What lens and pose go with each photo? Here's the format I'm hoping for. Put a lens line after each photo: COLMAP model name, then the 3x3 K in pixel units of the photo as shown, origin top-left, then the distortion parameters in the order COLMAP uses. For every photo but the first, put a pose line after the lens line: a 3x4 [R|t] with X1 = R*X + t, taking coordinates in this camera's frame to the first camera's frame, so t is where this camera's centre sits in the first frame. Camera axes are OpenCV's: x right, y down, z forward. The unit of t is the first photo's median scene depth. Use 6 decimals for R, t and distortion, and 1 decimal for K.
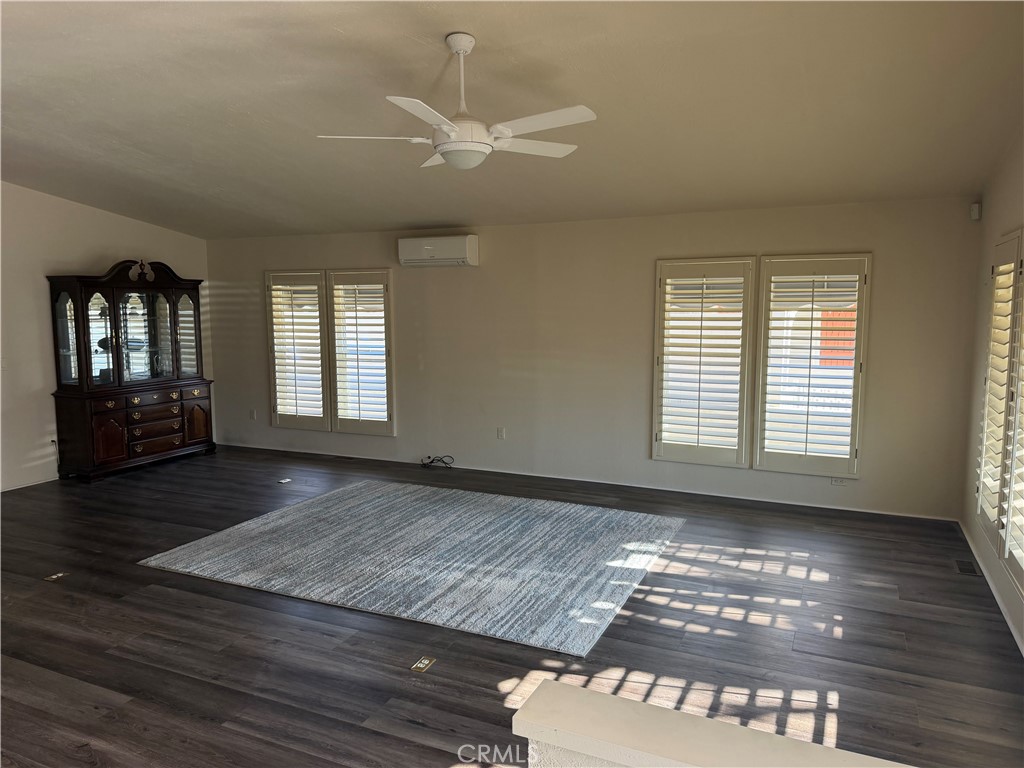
lens RADIAL K [[718.4, 0, 512.0], [0, 718.4, 384.0], [0, 0, 1]] dist [0.101252, -0.149166]
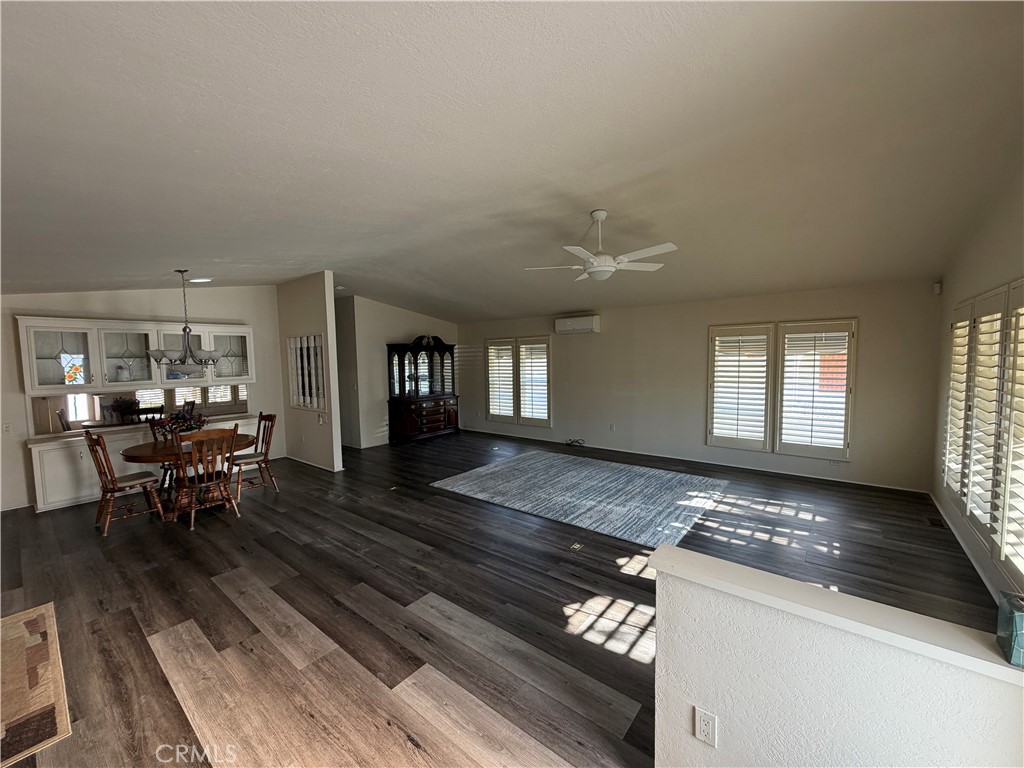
lens RADIAL K [[409.9, 0, 507.7], [0, 409.9, 385.4], [0, 0, 1]] dist [0.001702, 0.000100]
pose [[0.969276, 0.003284, -0.245955, -0.023327], [-0.012952, 0.999205, -0.037700, 0.010162], [0.245636, 0.039727, 0.968548, -0.044243]]
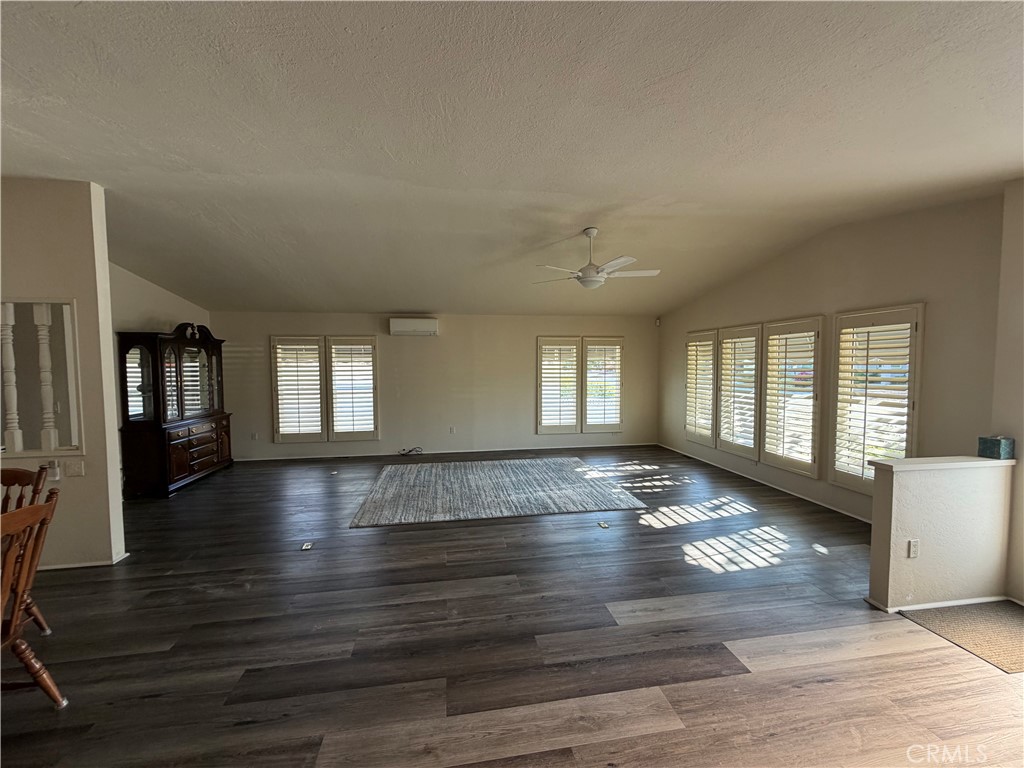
lens RADIAL K [[410.6, 0, 510.4], [0, 410.6, 380.7], [0, 0, 1]] dist [0.000325, -0.000182]
pose [[0.825488, -0.022653, 0.563965, -0.617196], [0.065222, 0.996329, -0.055447, 0.016768], [-0.560639, 0.082554, 0.823935, 0.100519]]
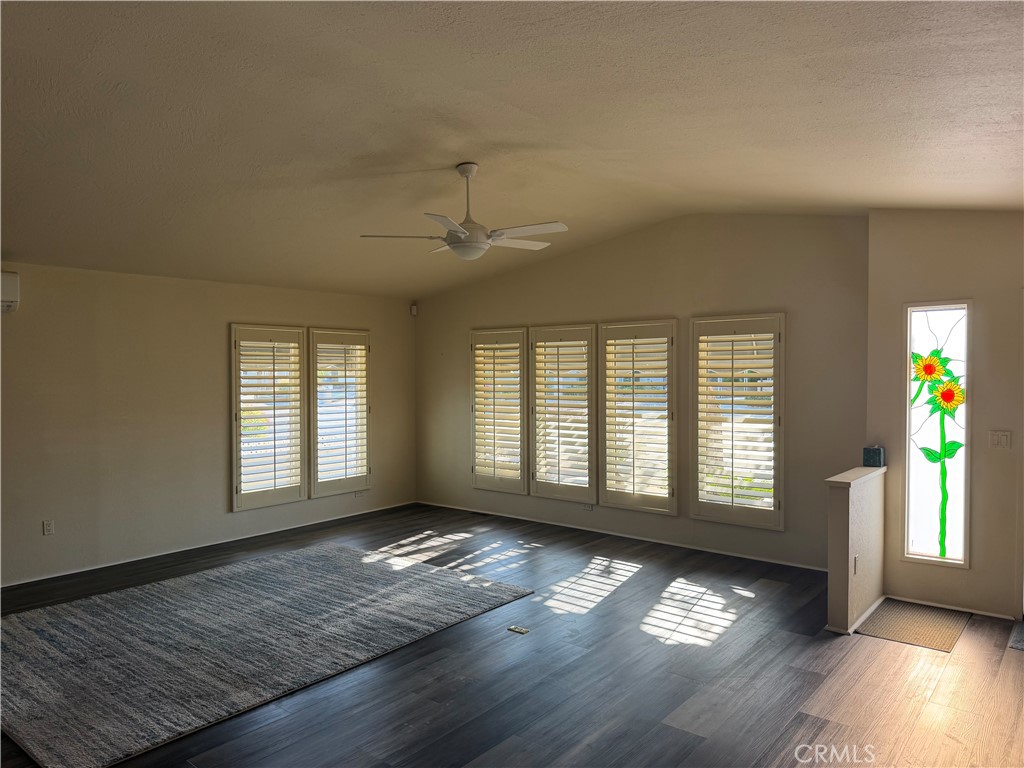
lens RADIAL K [[718.4, 0, 512.0], [0, 718.4, 384.0], [0, 0, 1]] dist [0.101252, -0.149166]
pose [[0.238570, -0.018439, 0.970950, -0.875902], [0.112819, 0.993576, -0.008852, -0.029715], [-0.964550, 0.111654, 0.239117, 0.406665]]
